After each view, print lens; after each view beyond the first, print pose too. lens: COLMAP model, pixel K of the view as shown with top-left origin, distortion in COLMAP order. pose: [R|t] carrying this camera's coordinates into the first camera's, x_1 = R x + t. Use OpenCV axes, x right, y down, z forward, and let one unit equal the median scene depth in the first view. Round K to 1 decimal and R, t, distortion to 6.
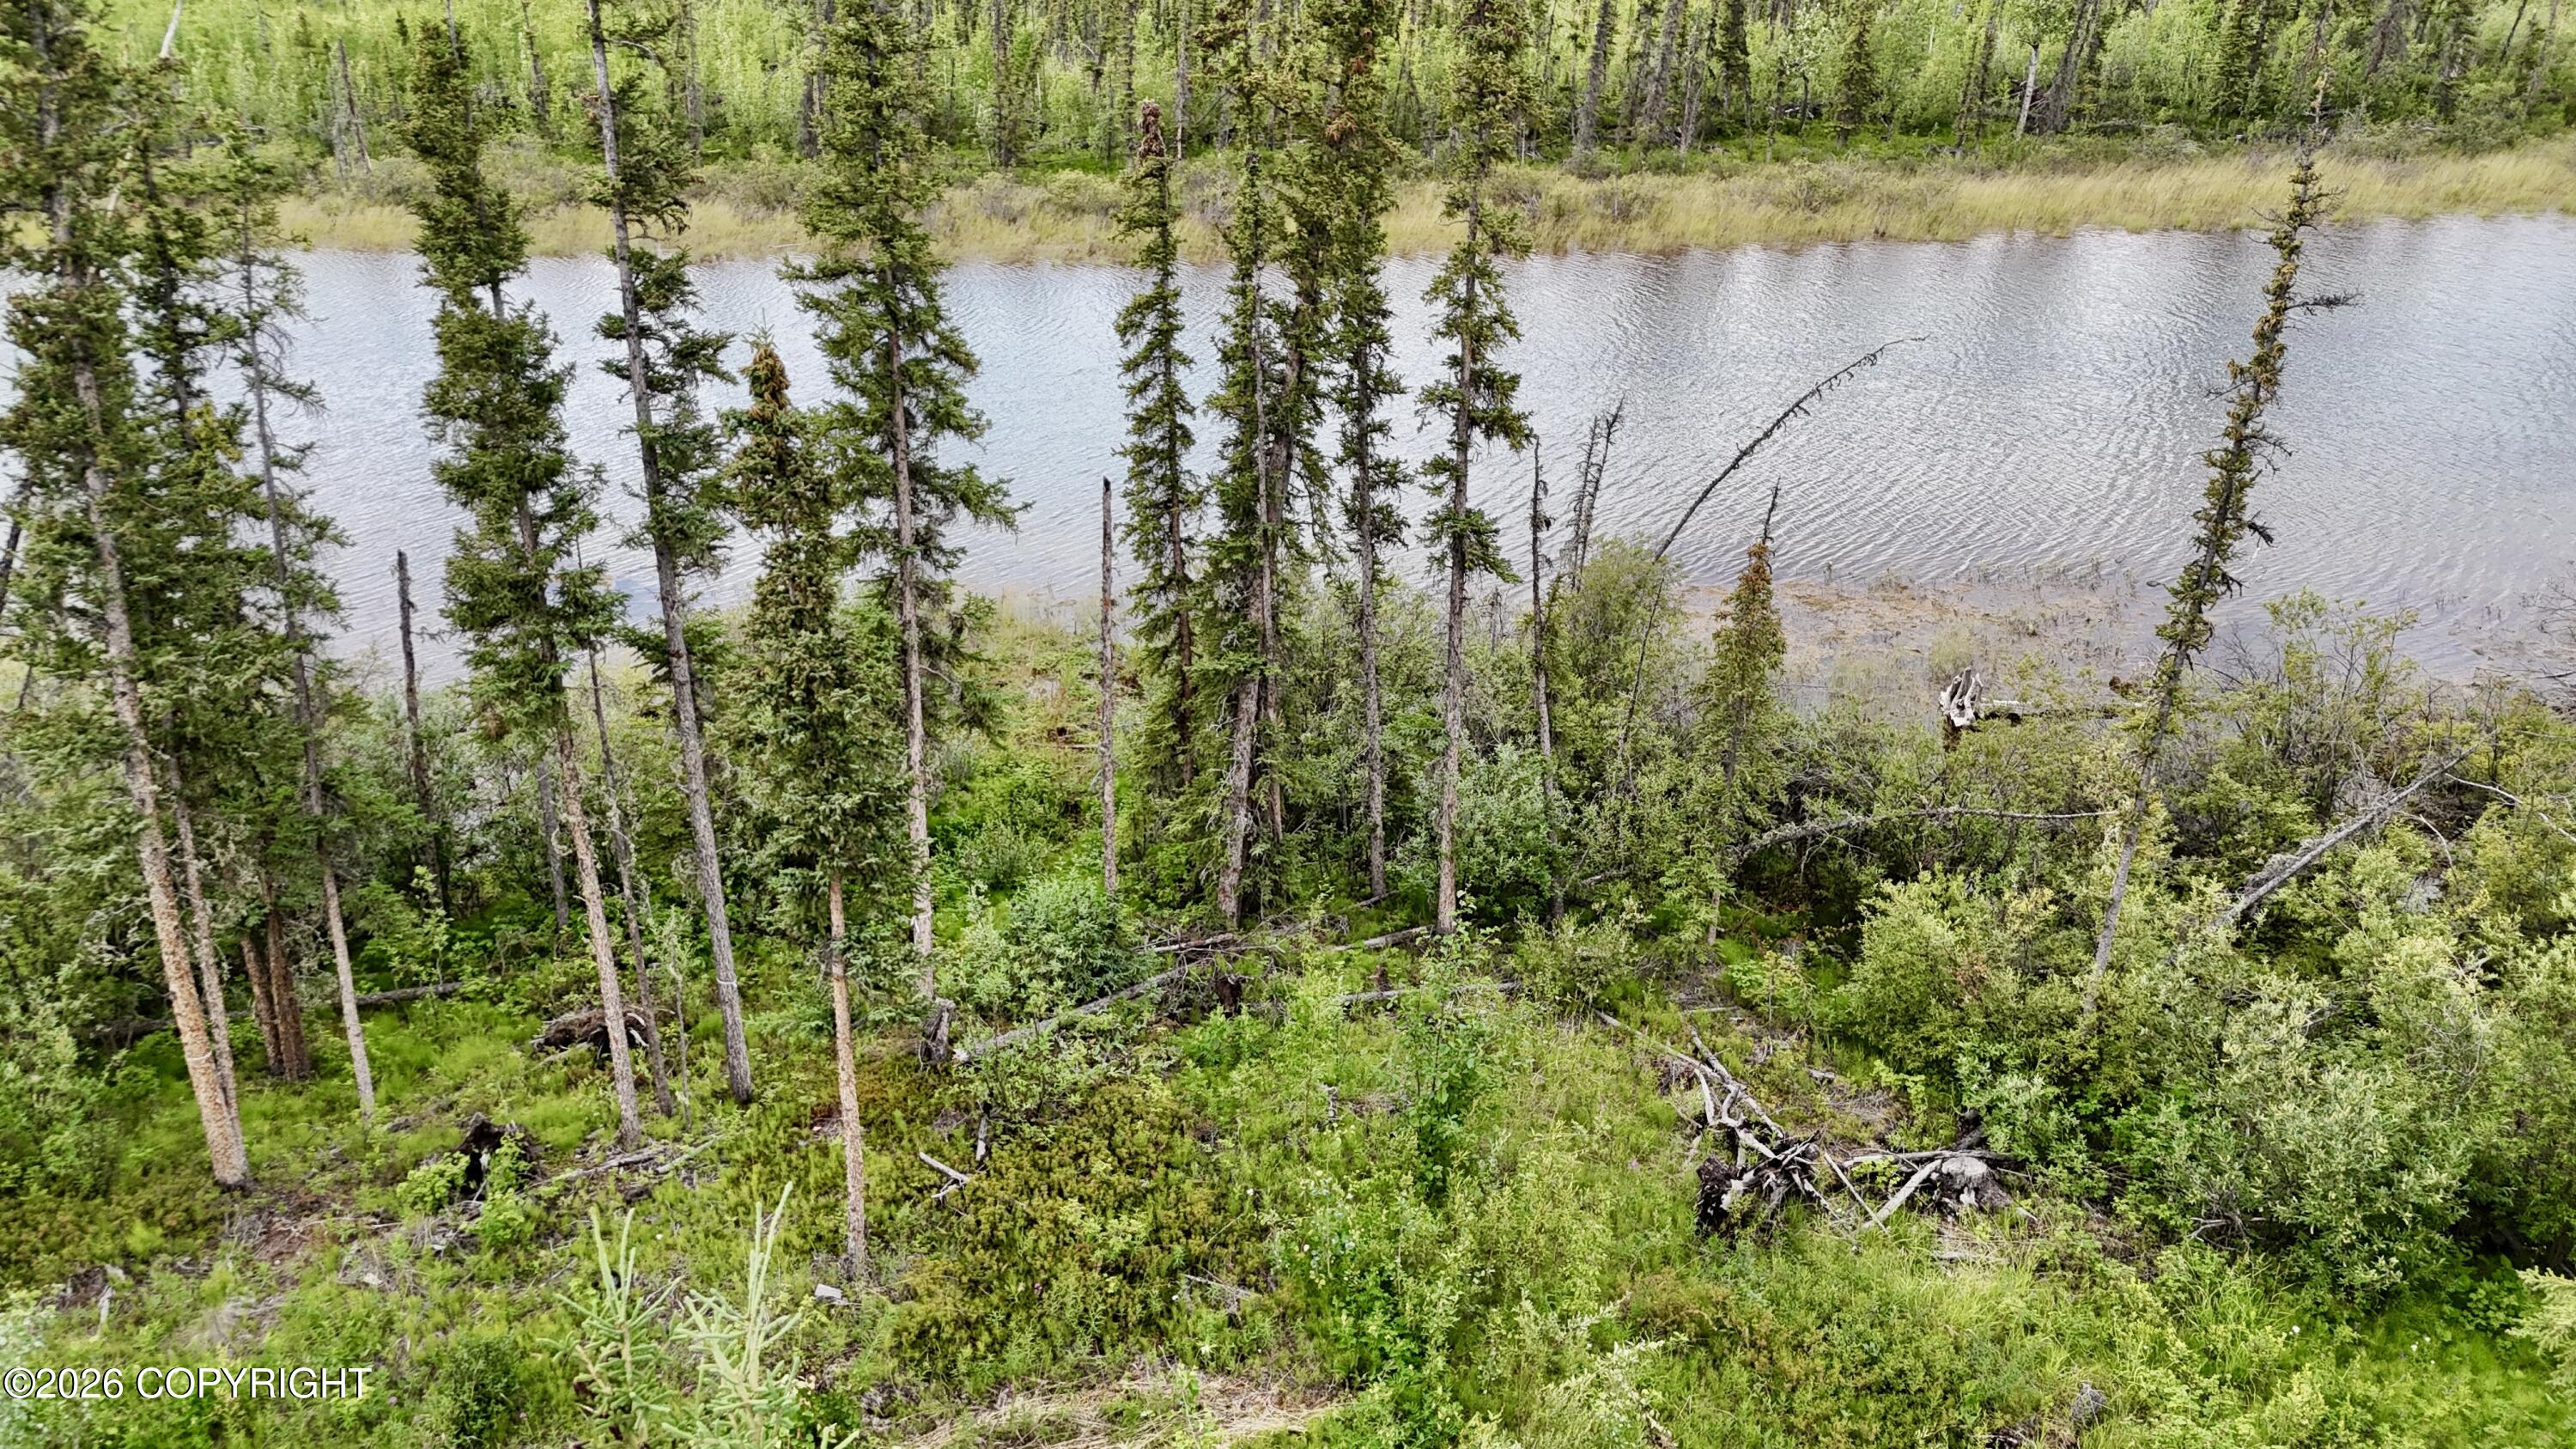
lens RADIAL K [[1908.3, 0, 1300.0], [0, 1908.3, 725.8], [0, 0, 1]] dist [0.071809, -0.062859]
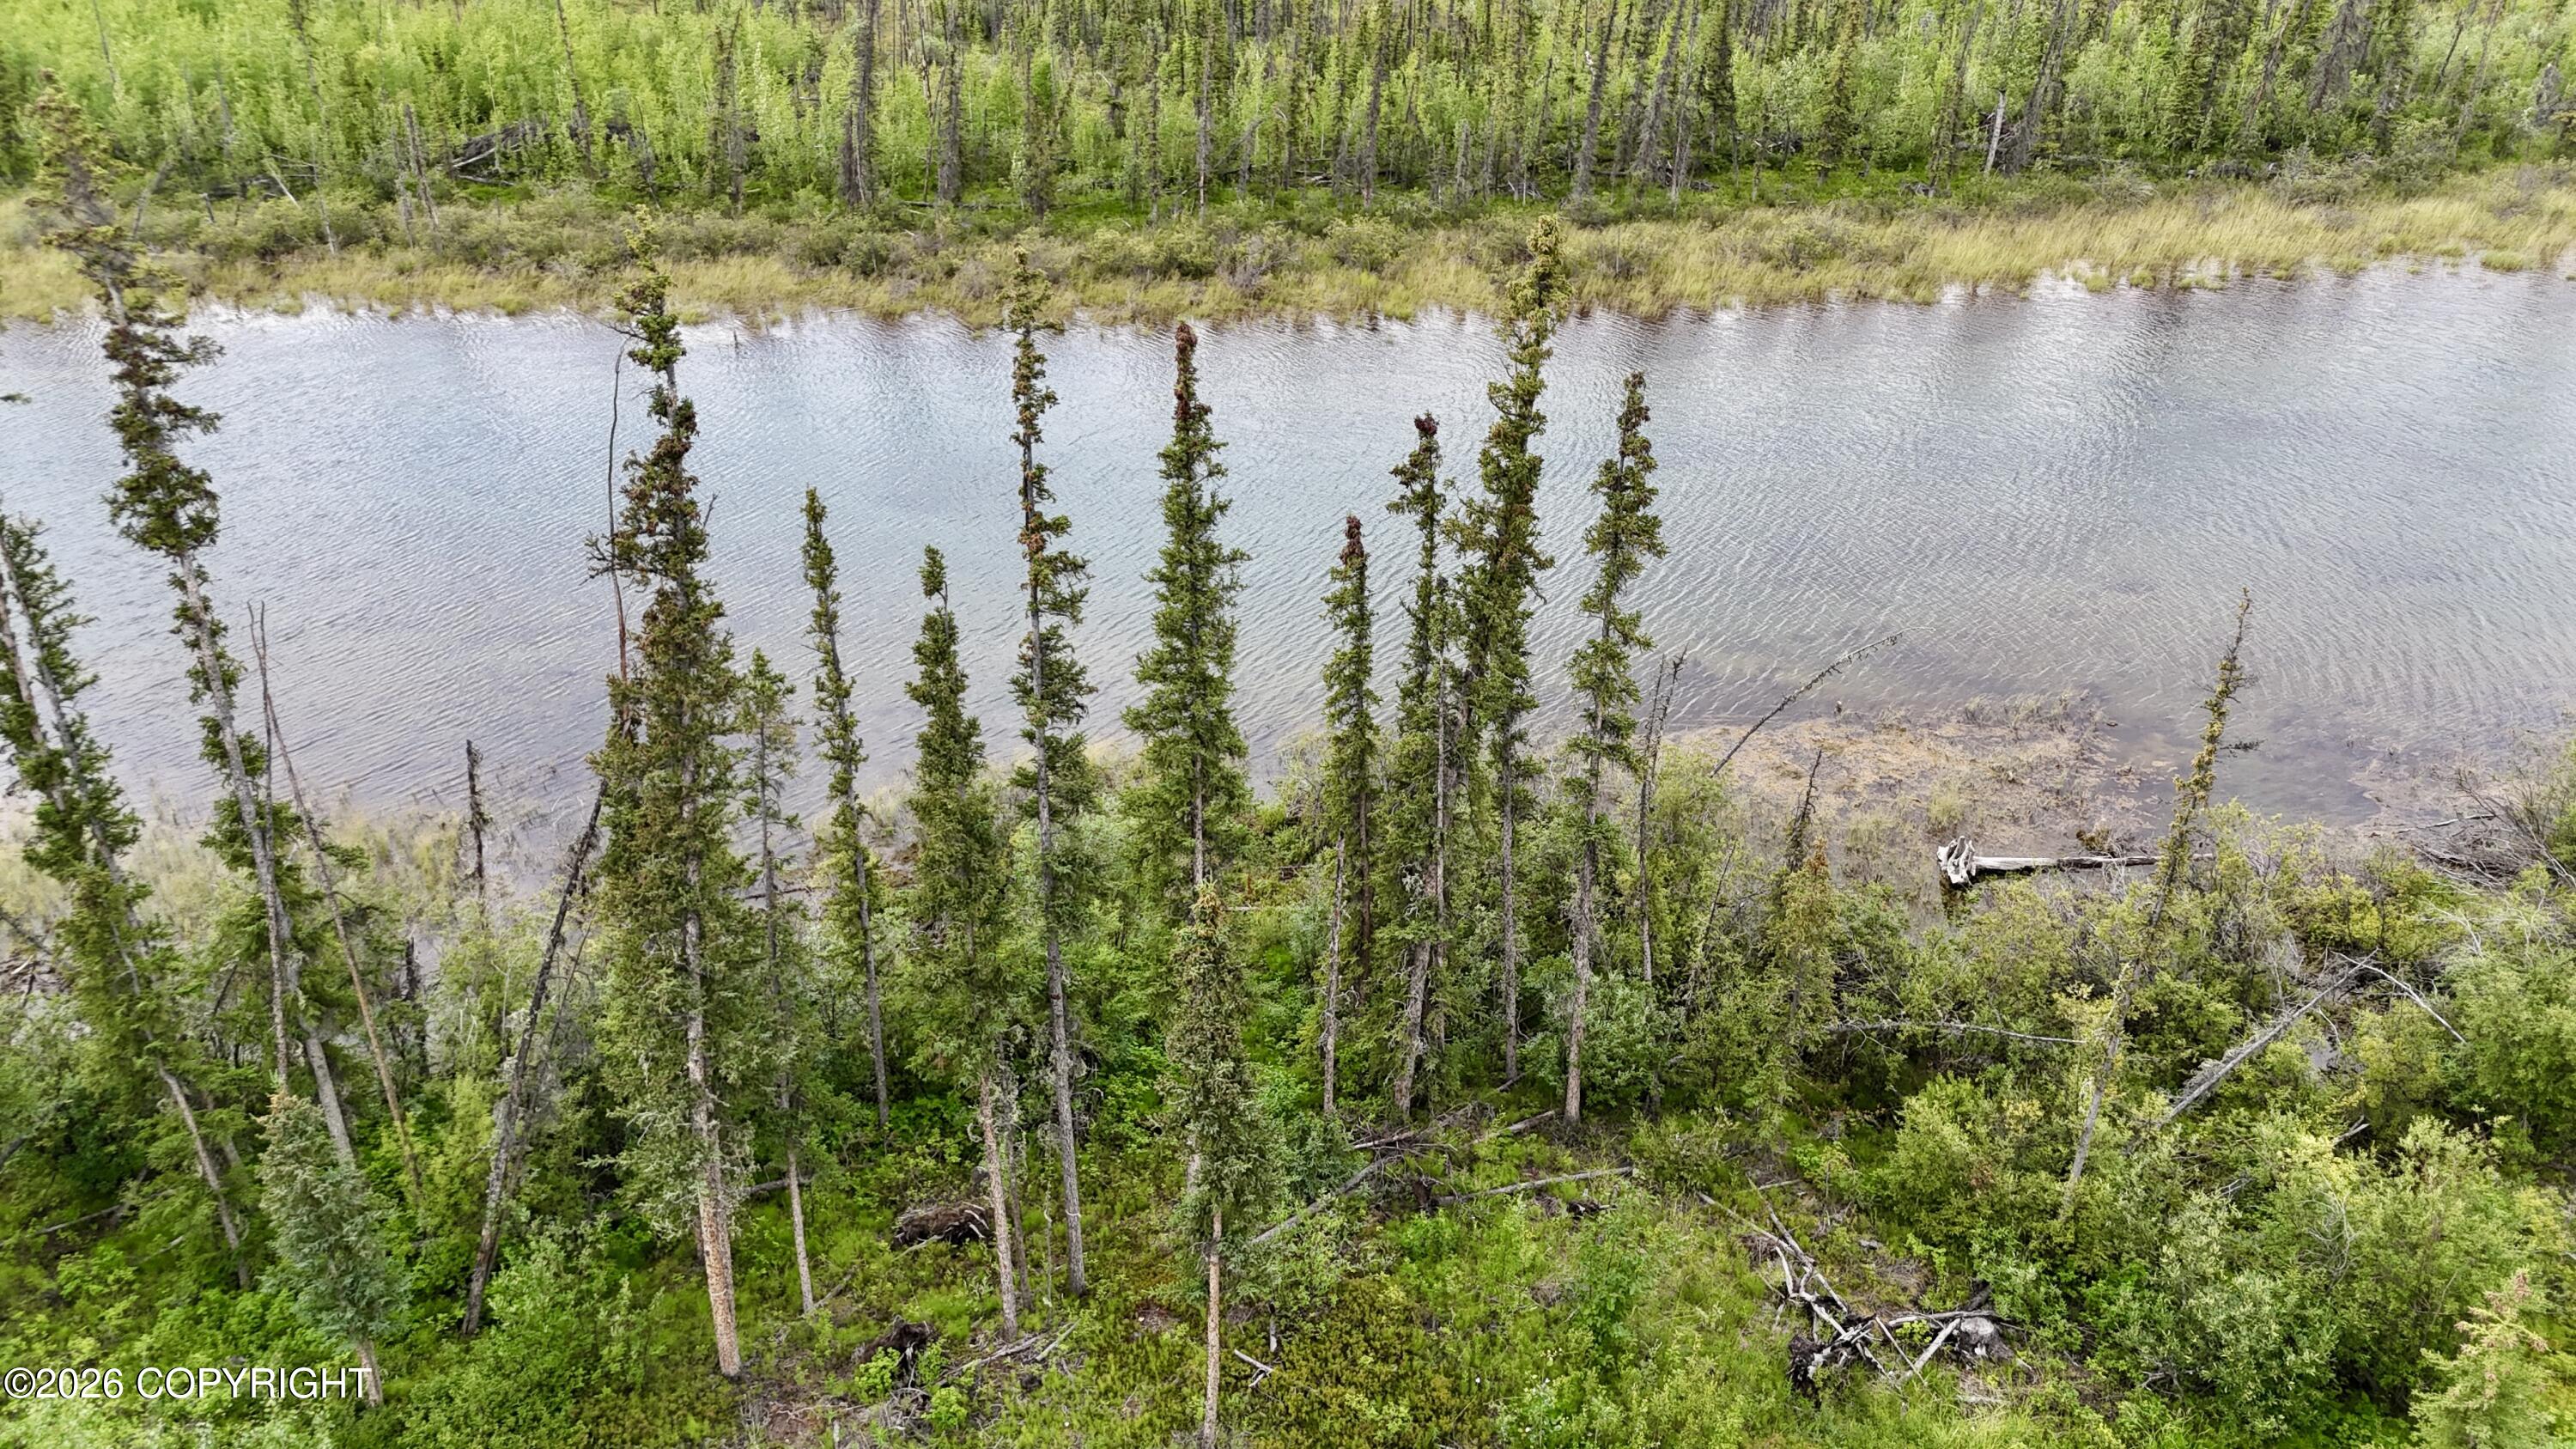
lens RADIAL K [[1908.3, 0, 1300.2], [0, 1908.3, 719.9], [0, 0, 1]] dist [0.071809, -0.062859]
pose [[0.999696, -0.014127, 0.020224, -0.163745], [0.013170, 0.998821, 0.046724, -0.283161], [-0.020860, -0.046444, 0.998703, -0.351720]]
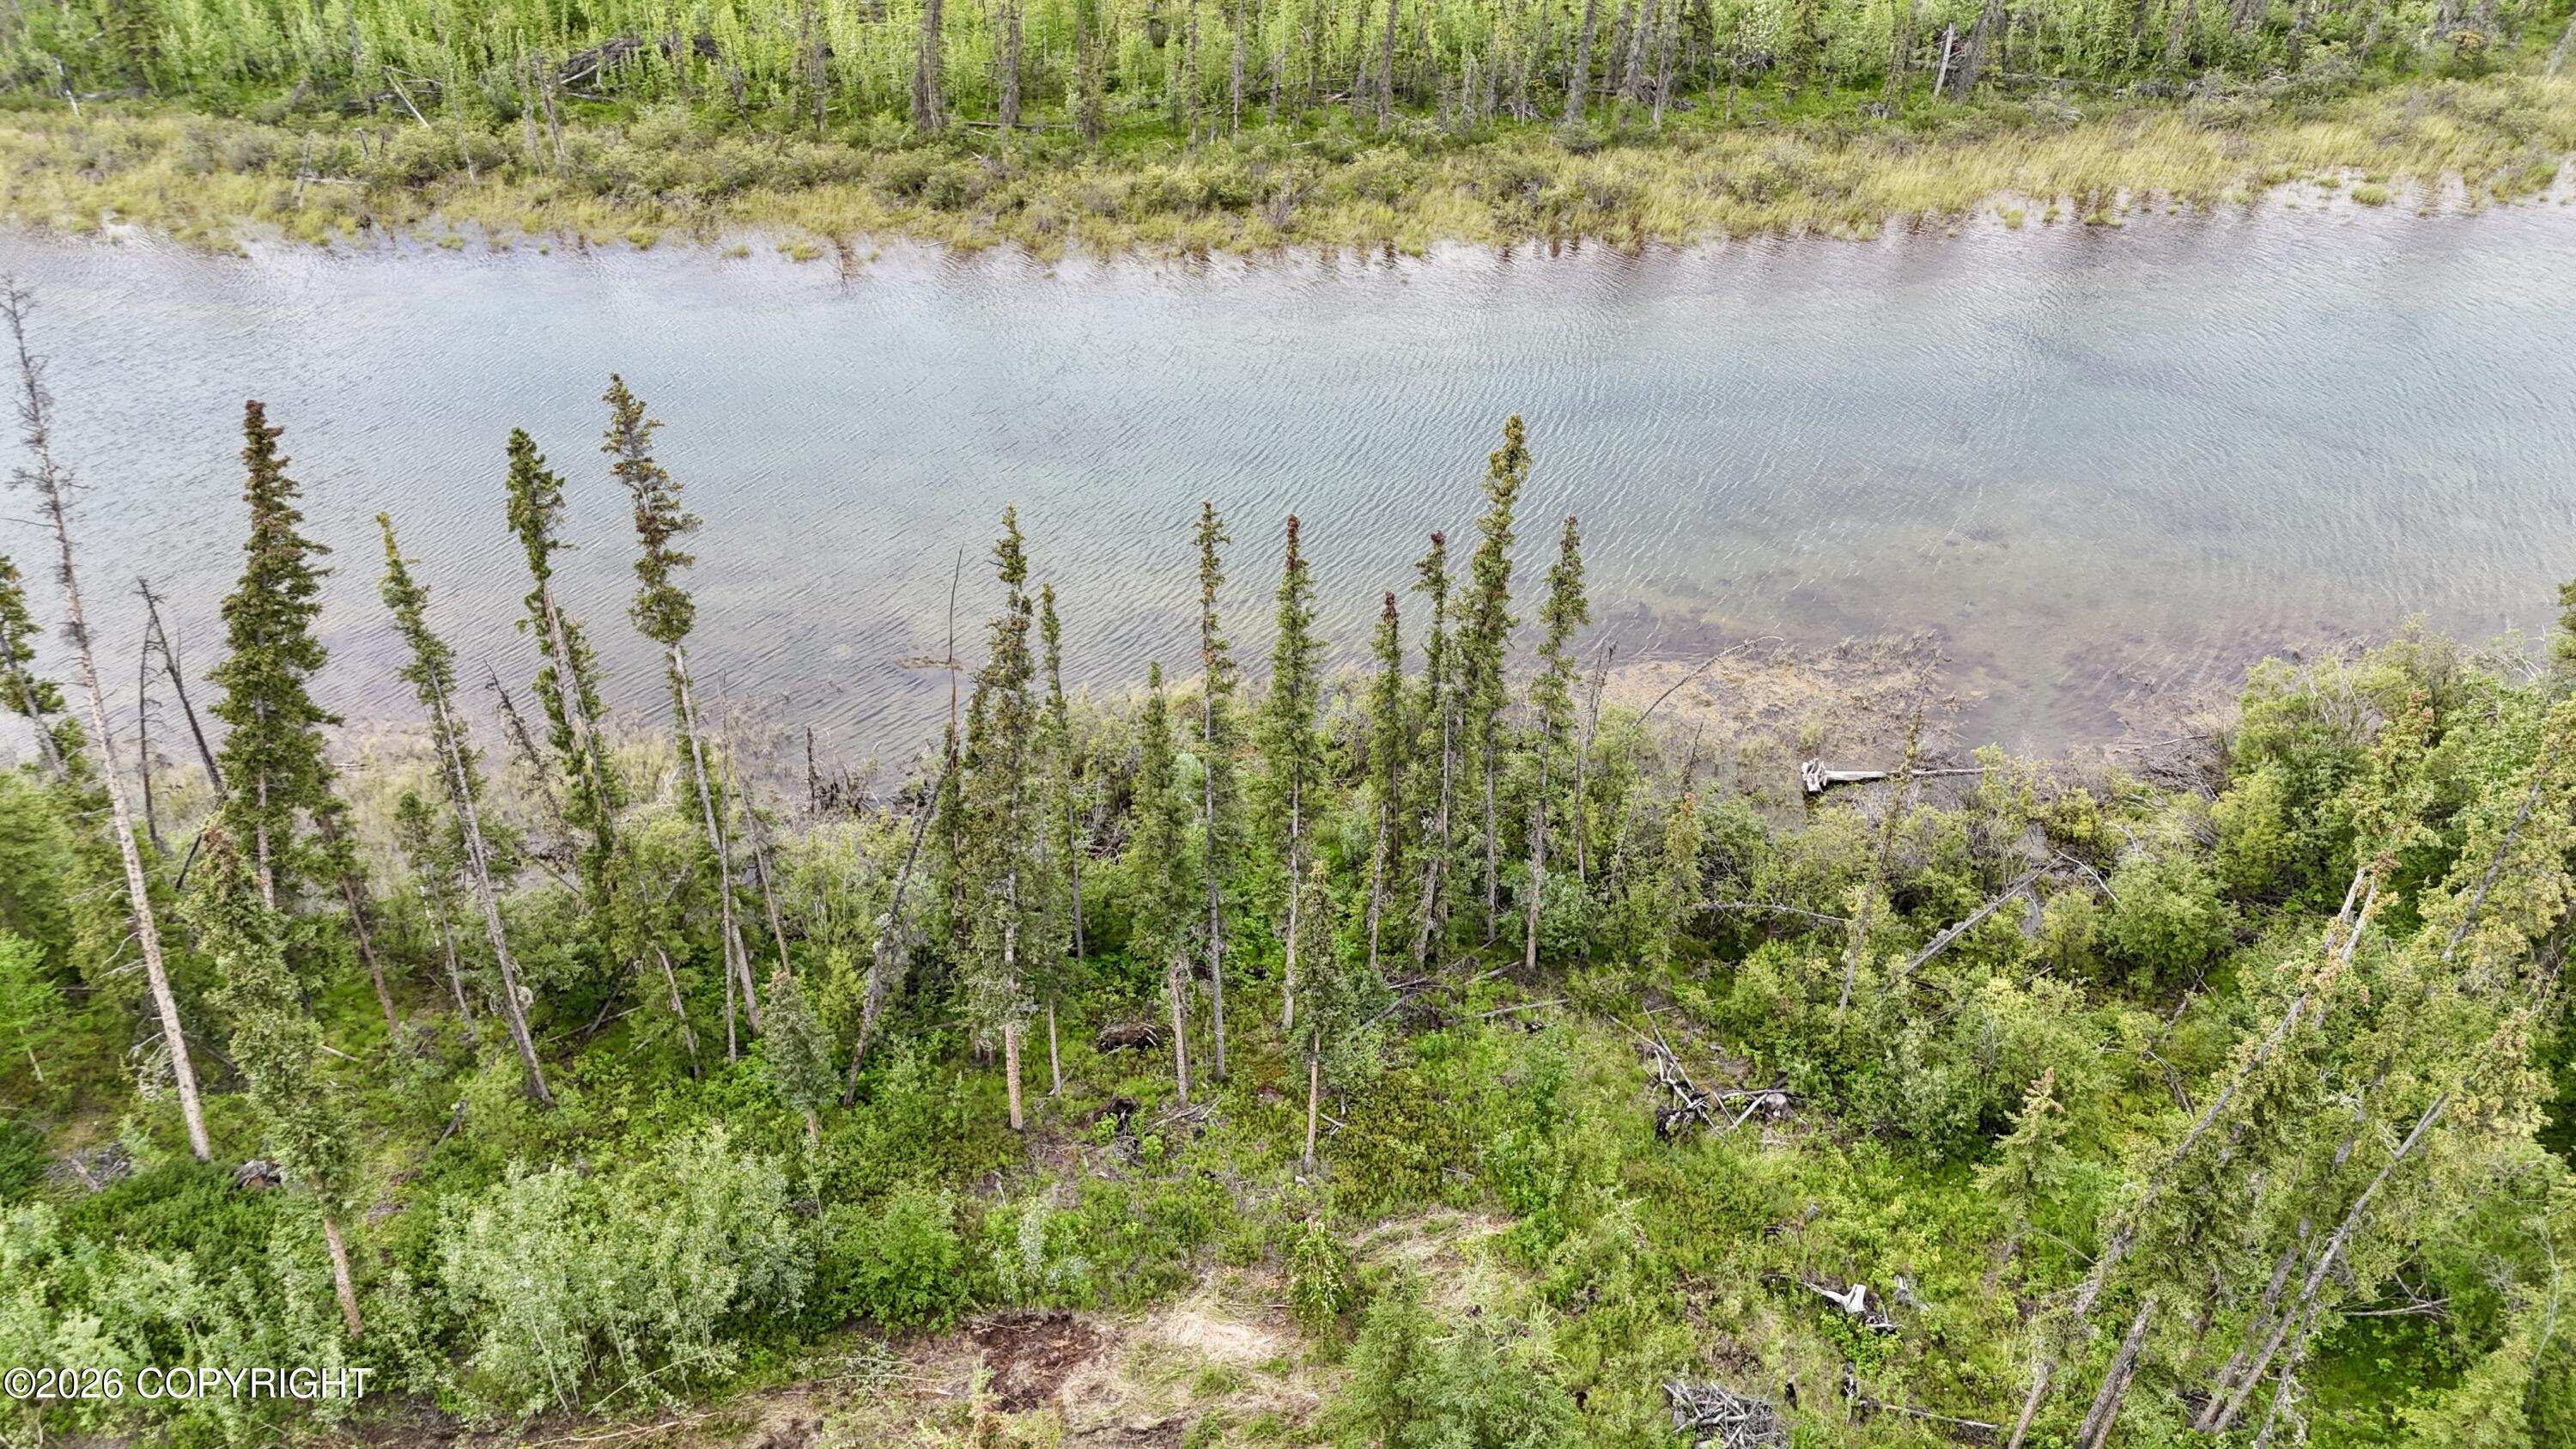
lens RADIAL K [[1908.3, 0, 1298.1], [0, 1908.3, 724.6], [0, 0, 1]] dist [0.071809, -0.062859]
pose [[0.999691, -0.019422, 0.015511, -0.239802], [0.016647, 0.986586, 0.162393, -0.587795], [-0.018457, -0.162085, 0.986604, -1.145245]]
